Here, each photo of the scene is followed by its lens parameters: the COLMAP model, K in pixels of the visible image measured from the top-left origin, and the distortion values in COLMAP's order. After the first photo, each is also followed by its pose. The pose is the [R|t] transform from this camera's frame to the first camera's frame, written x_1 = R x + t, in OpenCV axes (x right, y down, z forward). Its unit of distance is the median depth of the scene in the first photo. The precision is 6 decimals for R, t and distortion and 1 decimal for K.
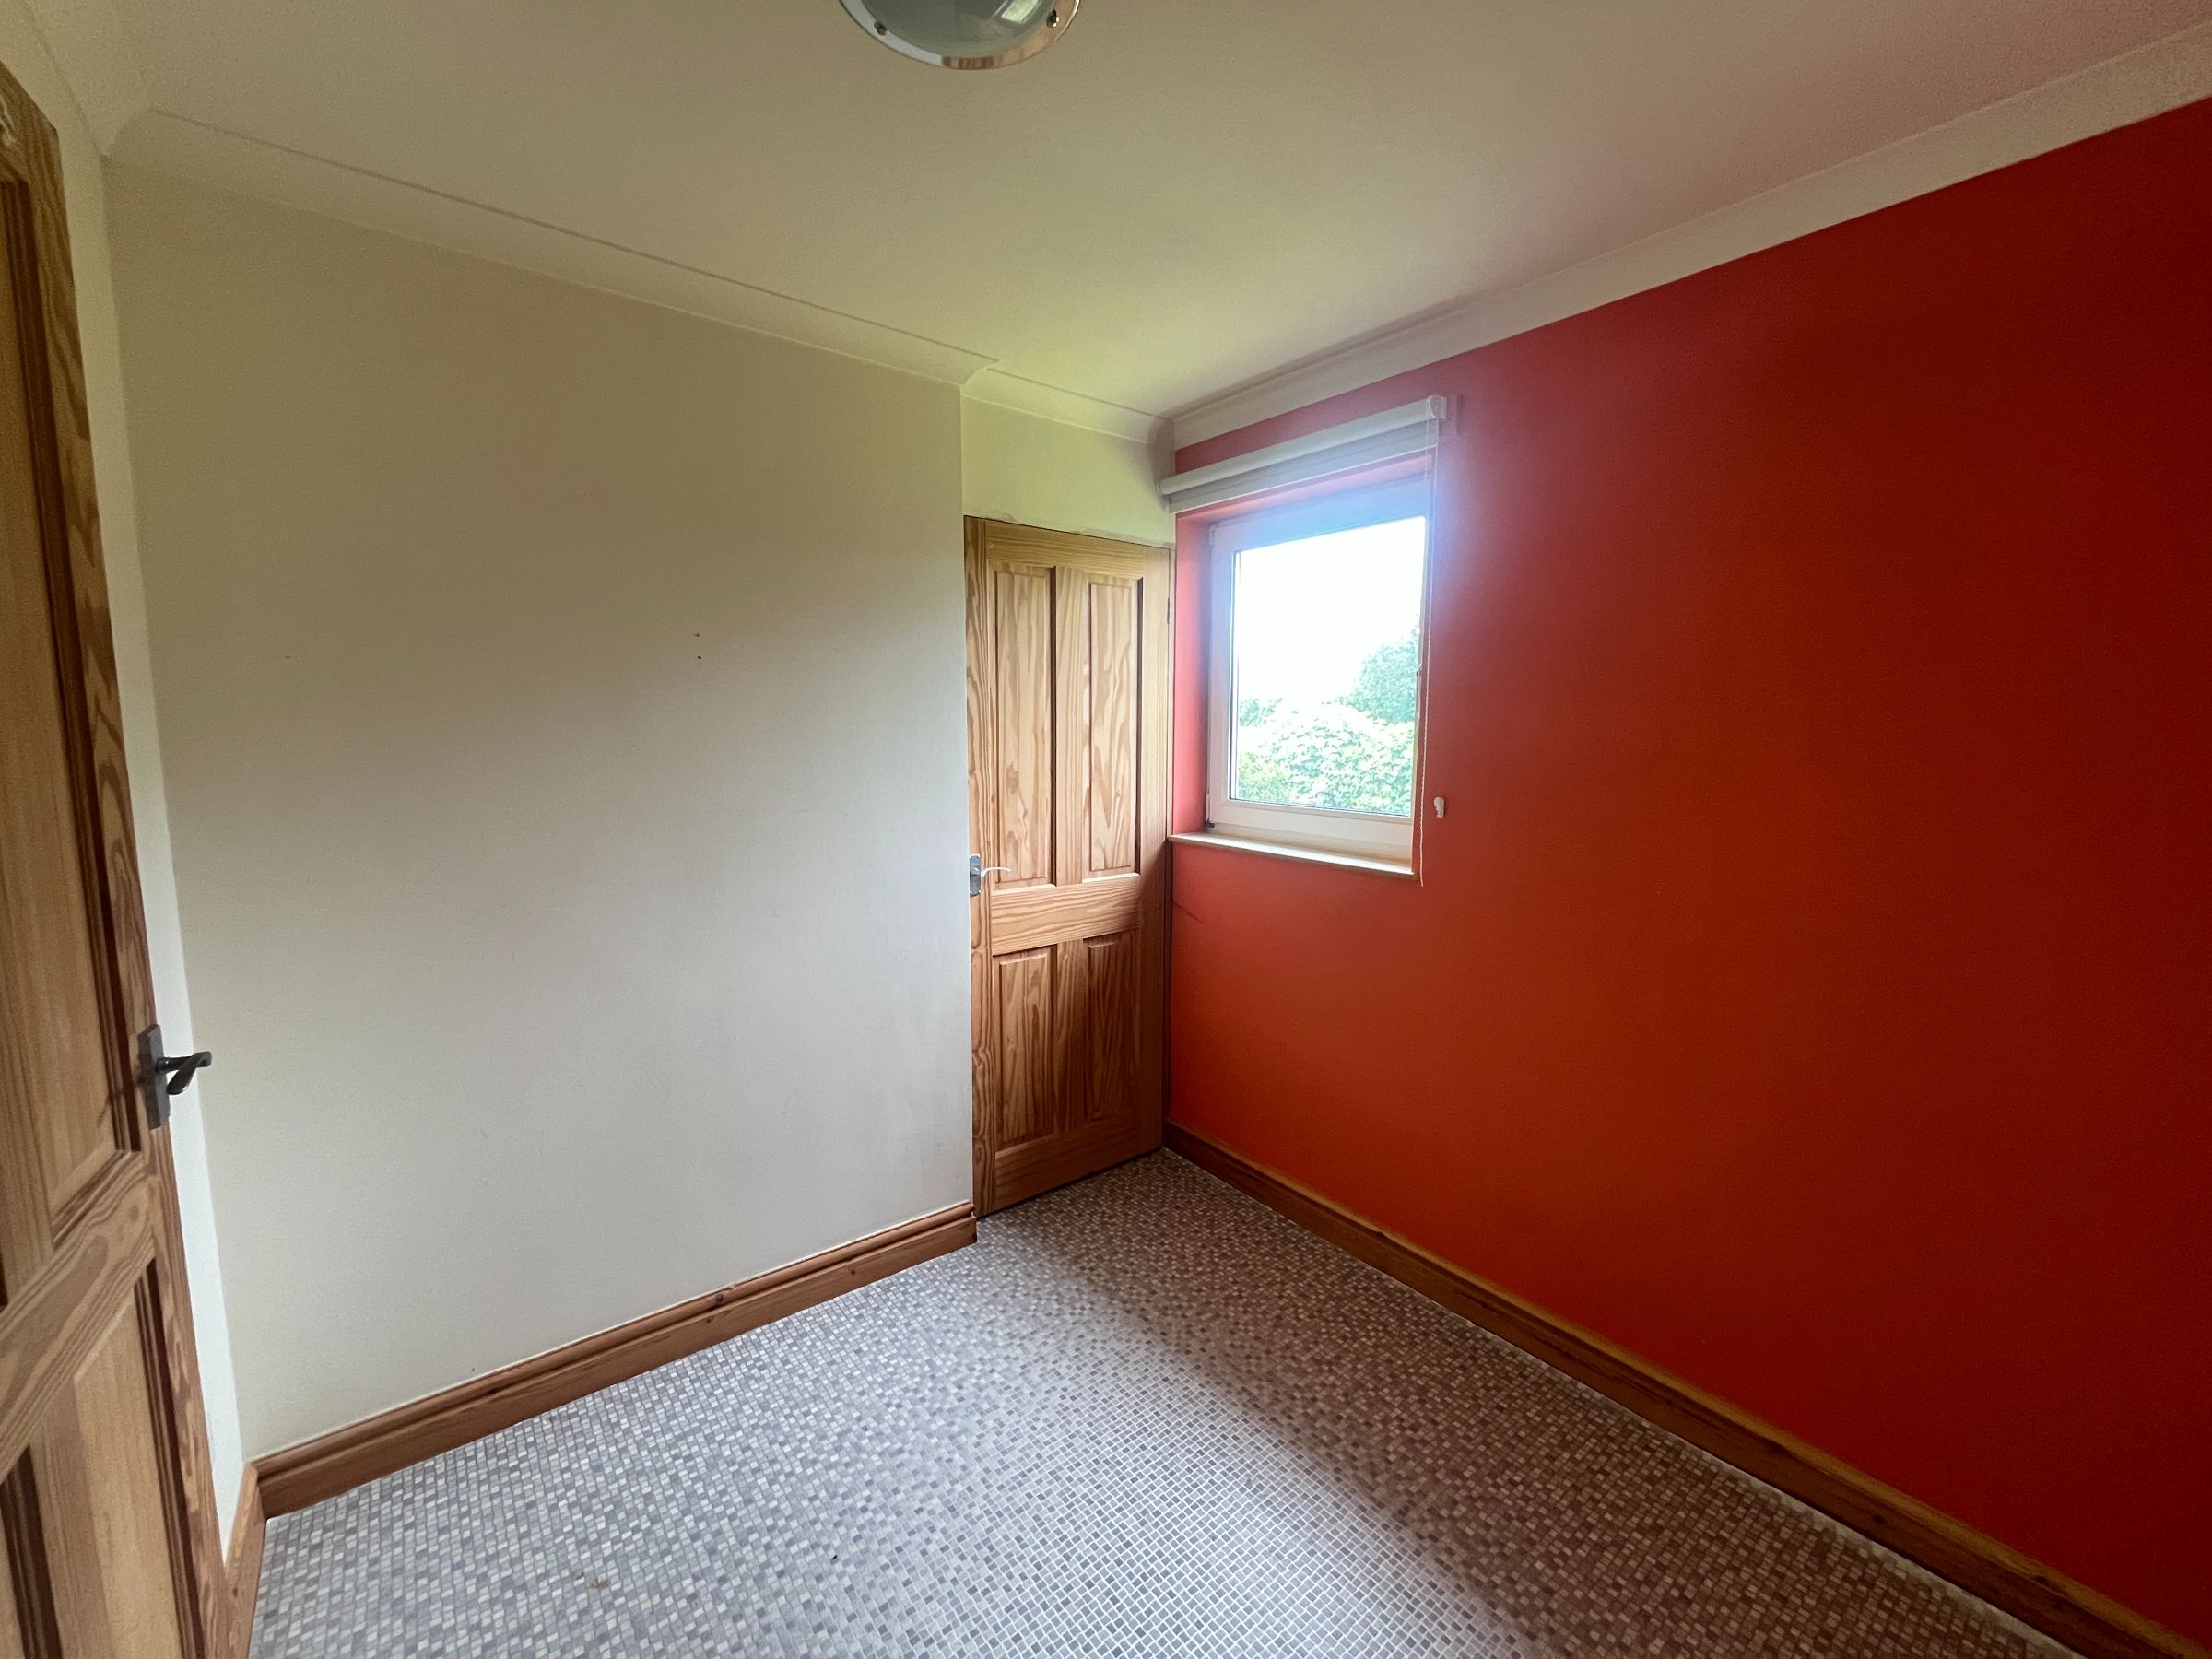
lens RADIAL K [[890.7, 0, 1104.8], [0, 890.7, 822.4], [0, 0, 1]] dist [-0.005474, 0.001052]
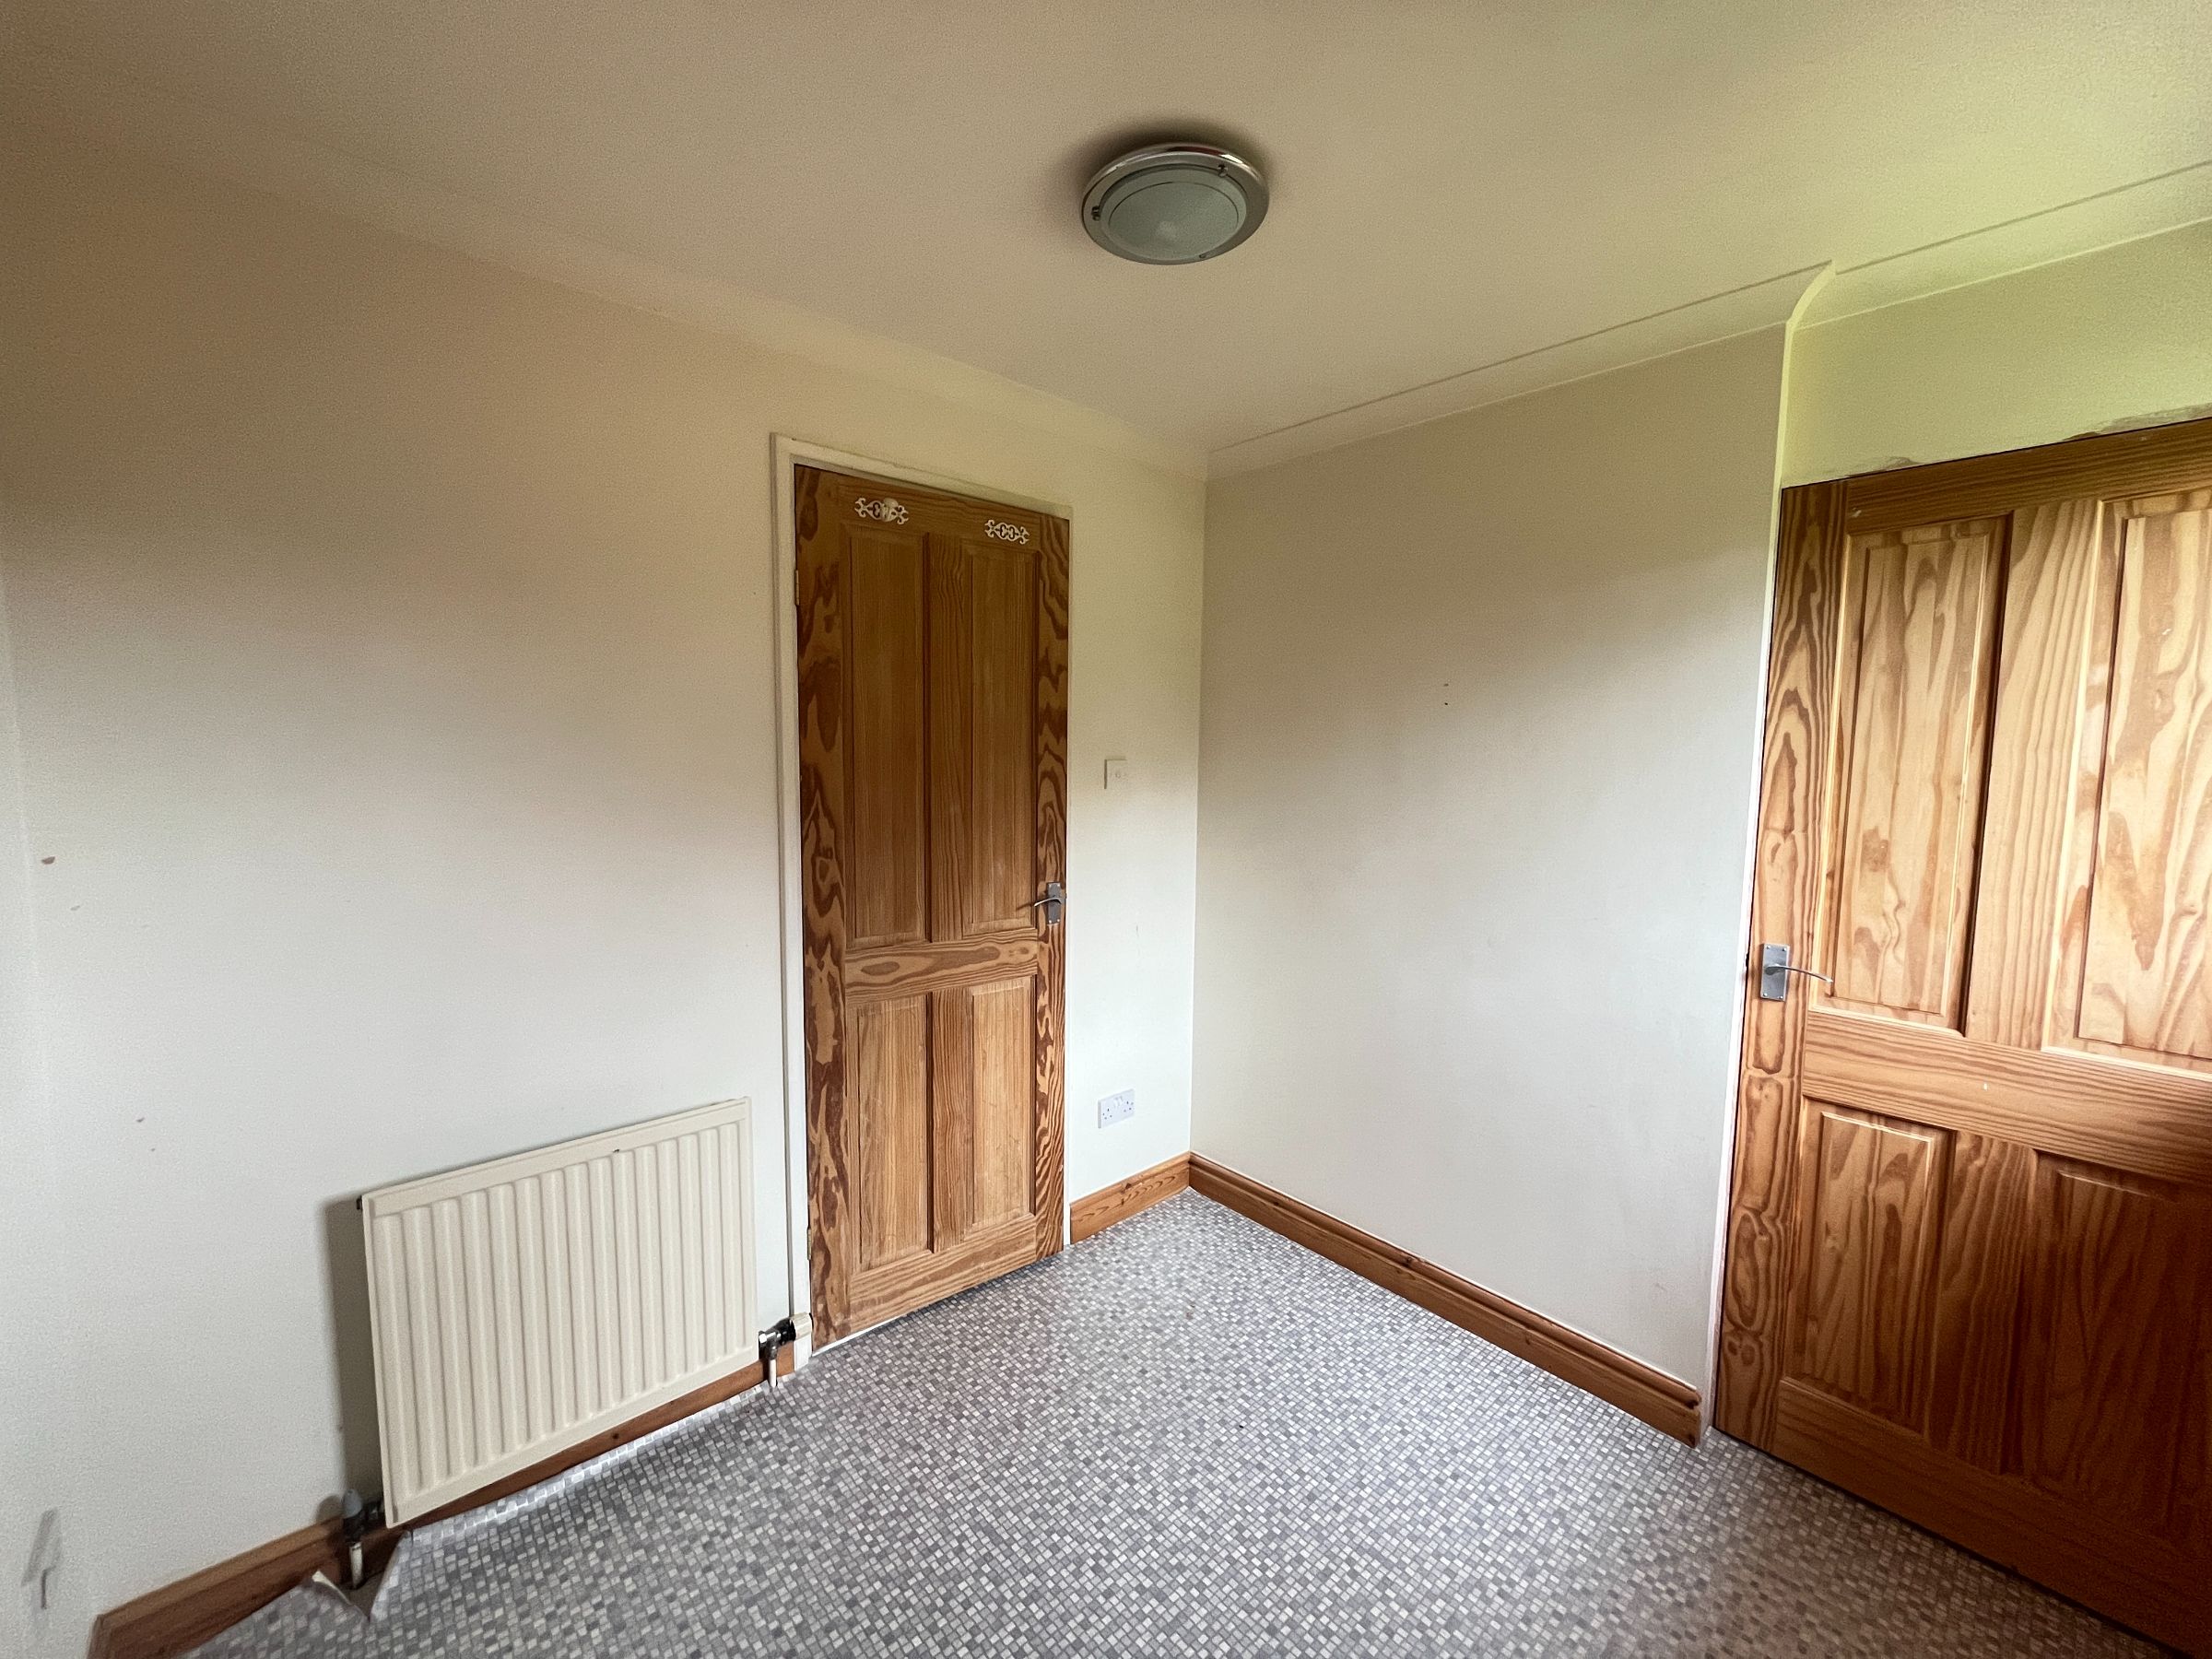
lens RADIAL K [[874.0, 0, 1108.8], [0, 874.0, 822.1], [0, 0, 1]] dist [-0.079200, 0.025320]
pose [[0.053470, 0.071800, -0.995985, 0.472301], [-0.130639, 0.989342, 0.064308, -0.033644], [0.989987, 0.126676, 0.062280, 0.379035]]
